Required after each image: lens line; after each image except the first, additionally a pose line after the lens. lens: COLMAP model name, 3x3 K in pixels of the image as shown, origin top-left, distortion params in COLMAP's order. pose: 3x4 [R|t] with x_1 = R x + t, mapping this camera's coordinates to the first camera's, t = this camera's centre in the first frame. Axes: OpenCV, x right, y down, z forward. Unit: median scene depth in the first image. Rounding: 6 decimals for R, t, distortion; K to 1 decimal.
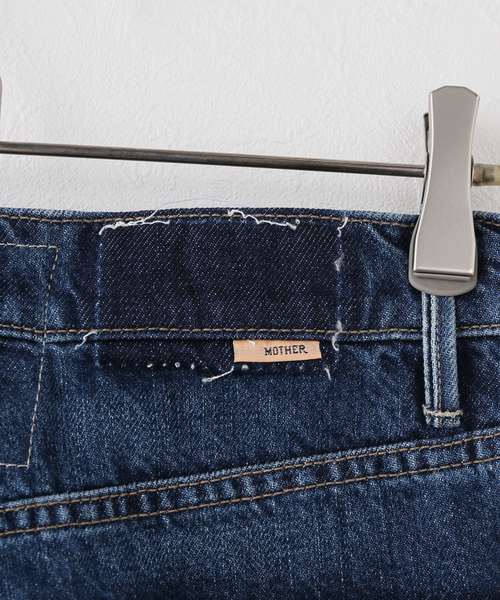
lens RADIAL K [[1980.6, 0, 250.7], [0, 1980.6, 299.0], [0, 0, 1]] dist [0.143571, 0.000000]
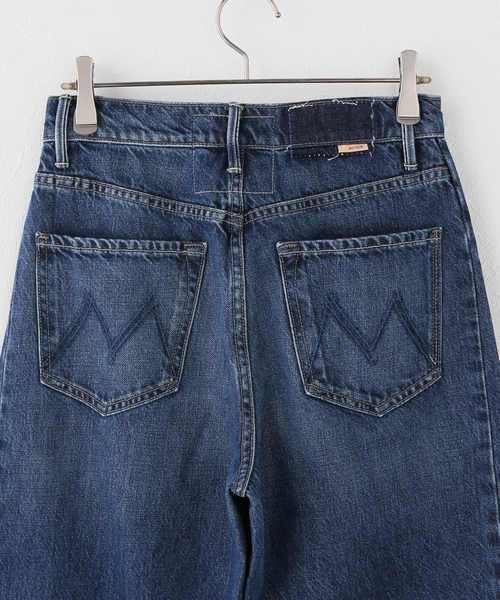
lens RADIAL K [[1994.4, 0, 249.5], [0, 1994.4, 300.3], [0, 0, 1]] dist [0.090665, 0.000000]
pose [[0.997186, -0.067773, 0.032041, -0.246475], [0.062836, 0.988743, 0.135788, -0.159462], [-0.040884, -0.133393, 0.990220, -1.916662]]
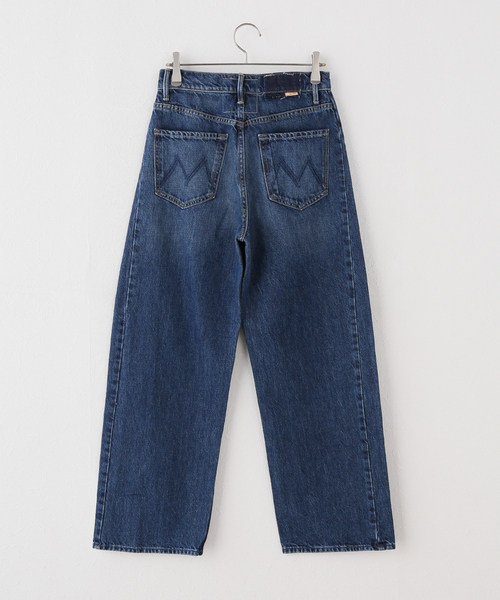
lens RADIAL K [[1431.7, 0, 250.3], [0, 1431.7, 300.5], [0, 0, 1]] dist [0.134267, 0.000000]
pose [[0.997514, -0.055945, 0.042851, -0.375883], [0.046031, 0.977700, 0.204900, -0.294672], [-0.053358, -0.202418, 0.977845, -3.920176]]
